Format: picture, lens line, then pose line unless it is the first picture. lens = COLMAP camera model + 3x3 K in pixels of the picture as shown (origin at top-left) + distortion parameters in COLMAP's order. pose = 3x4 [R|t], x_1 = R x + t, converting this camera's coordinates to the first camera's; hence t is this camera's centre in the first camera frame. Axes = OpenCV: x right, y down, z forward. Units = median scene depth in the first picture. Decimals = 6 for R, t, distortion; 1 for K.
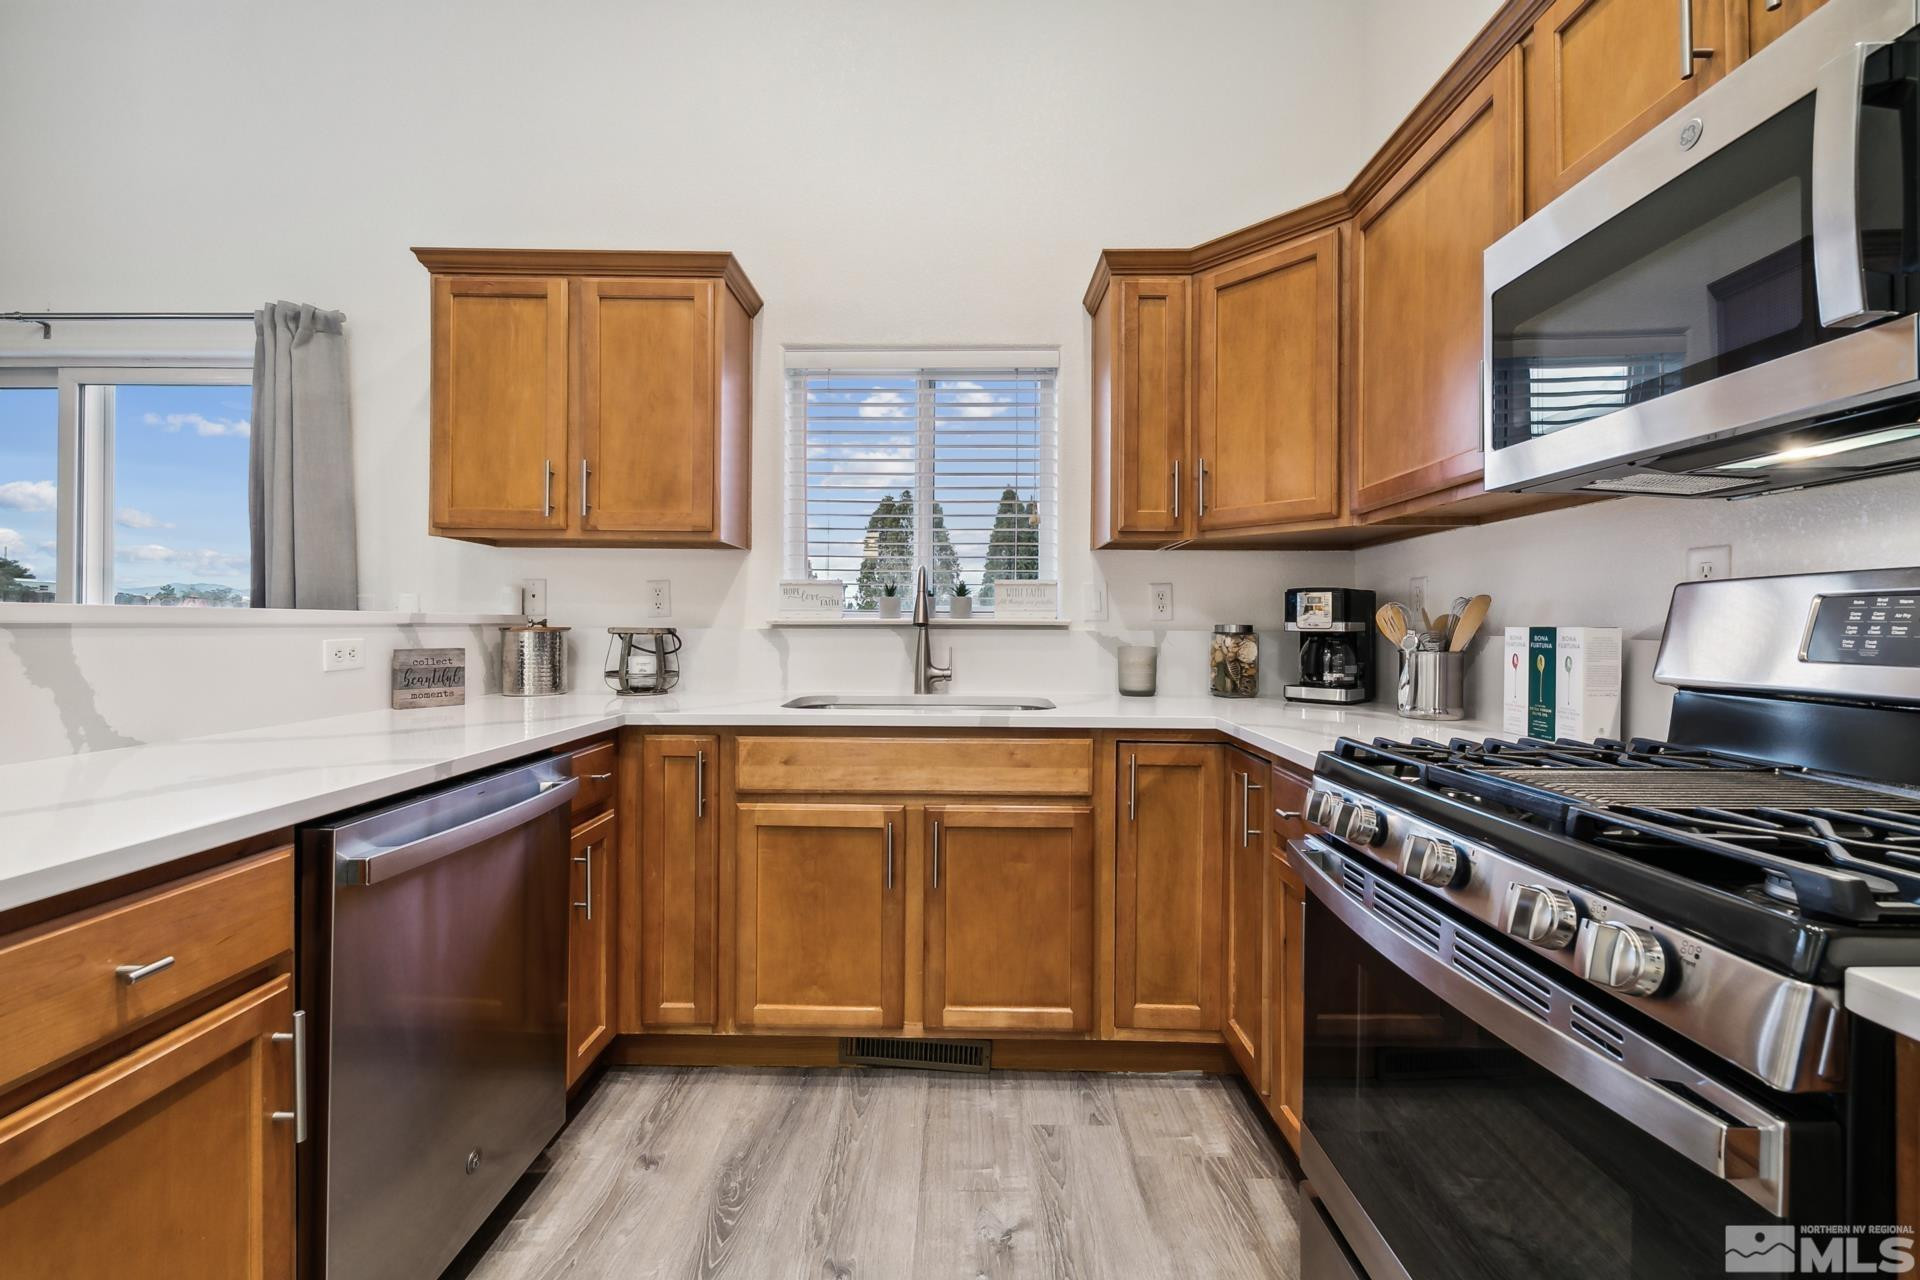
lens RADIAL K [[785.0, 0, 952.9], [0, 785.0, 631.5], [0, 0, 1]] dist [0.012295, 0.000044]
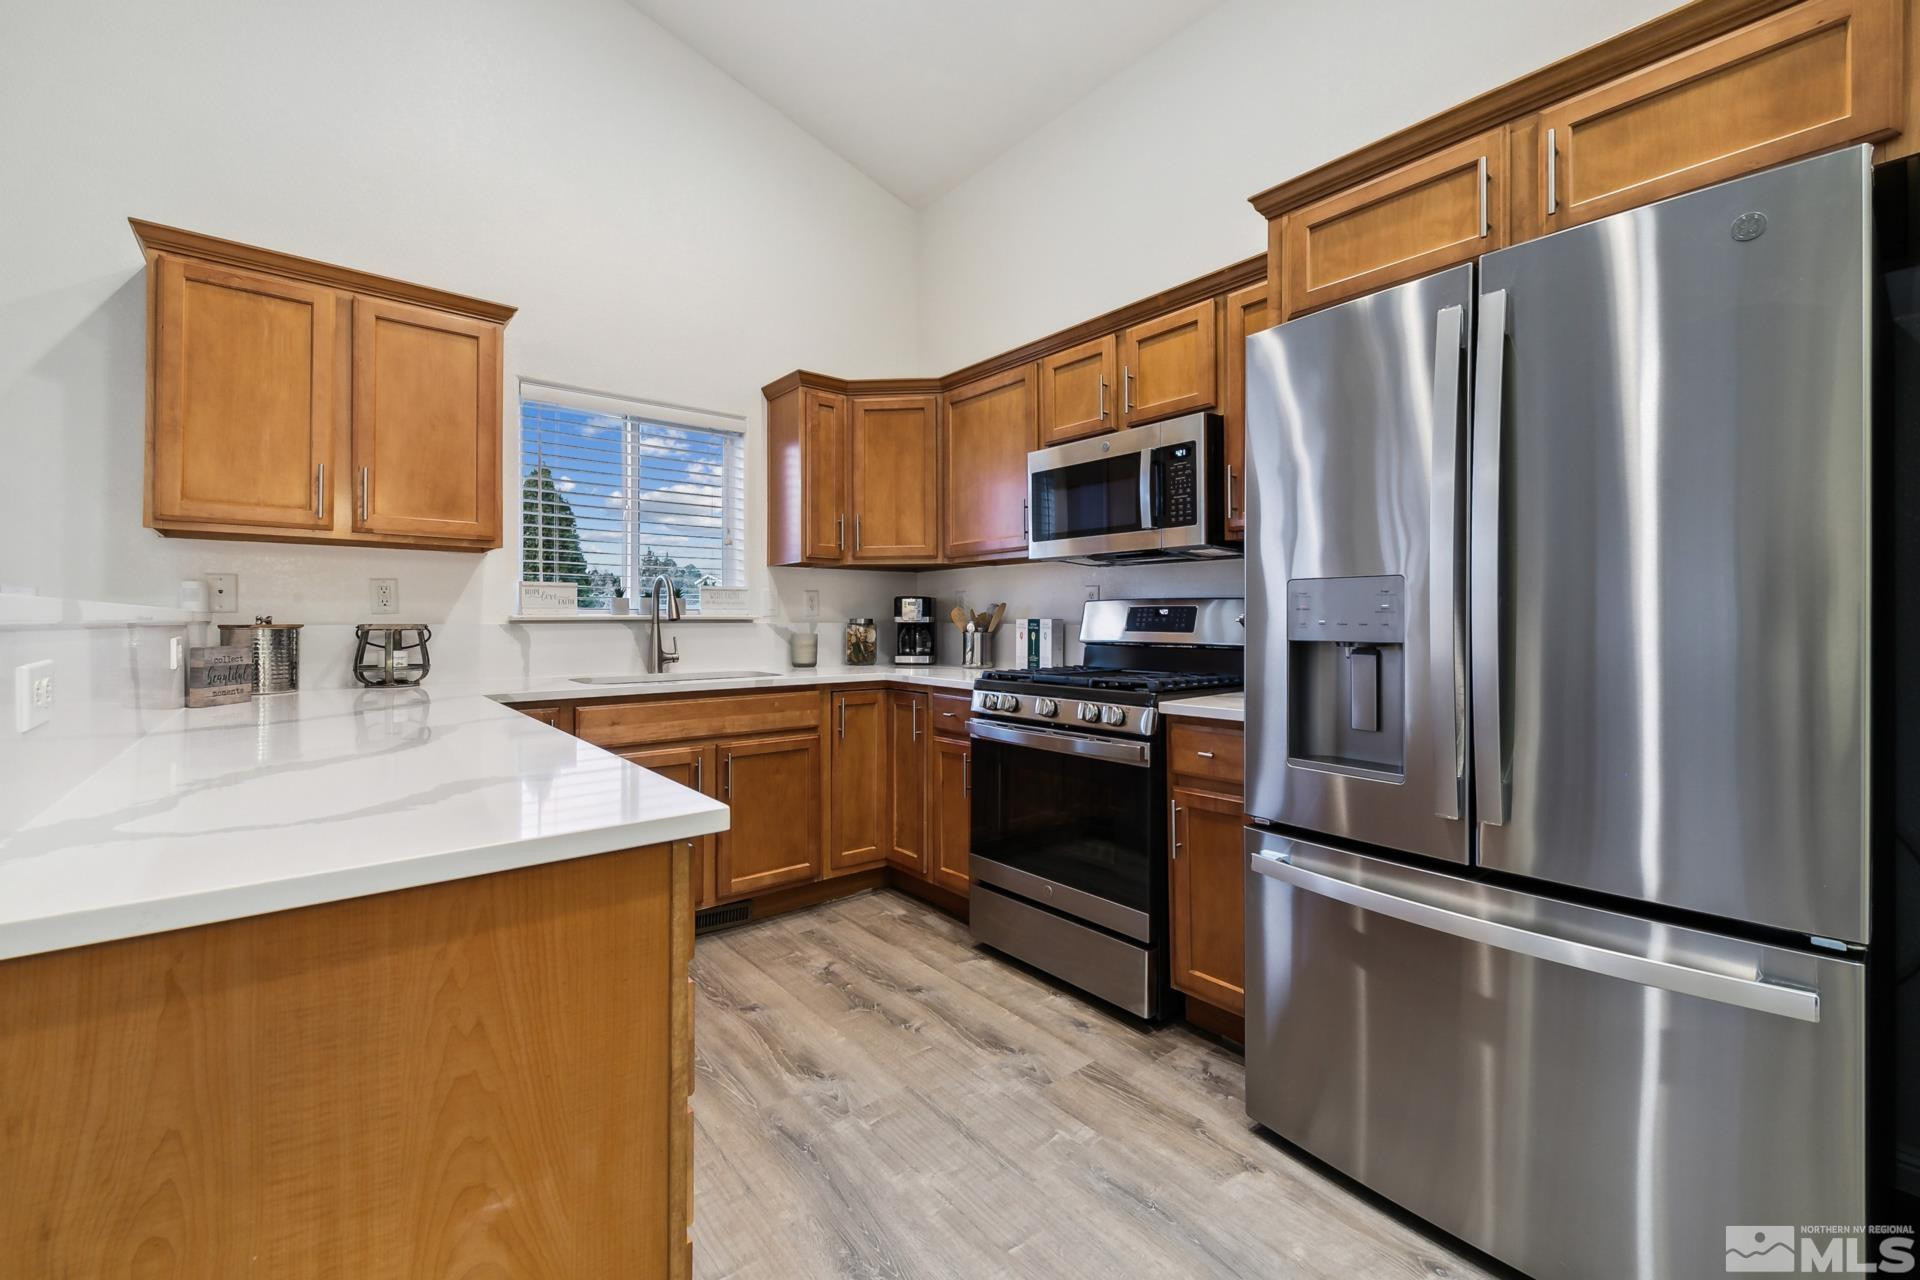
lens RADIAL K [[790.3, 0, 959.6], [0, 790.3, 636.3], [0, 0, 1]] dist [0.000202, -0.000041]
pose [[0.759345, -0.019651, 0.650392, -0.609479], [0.010100, 0.999779, 0.018415, -0.000473], [-0.650610, -0.007415, 0.759376, -0.375865]]
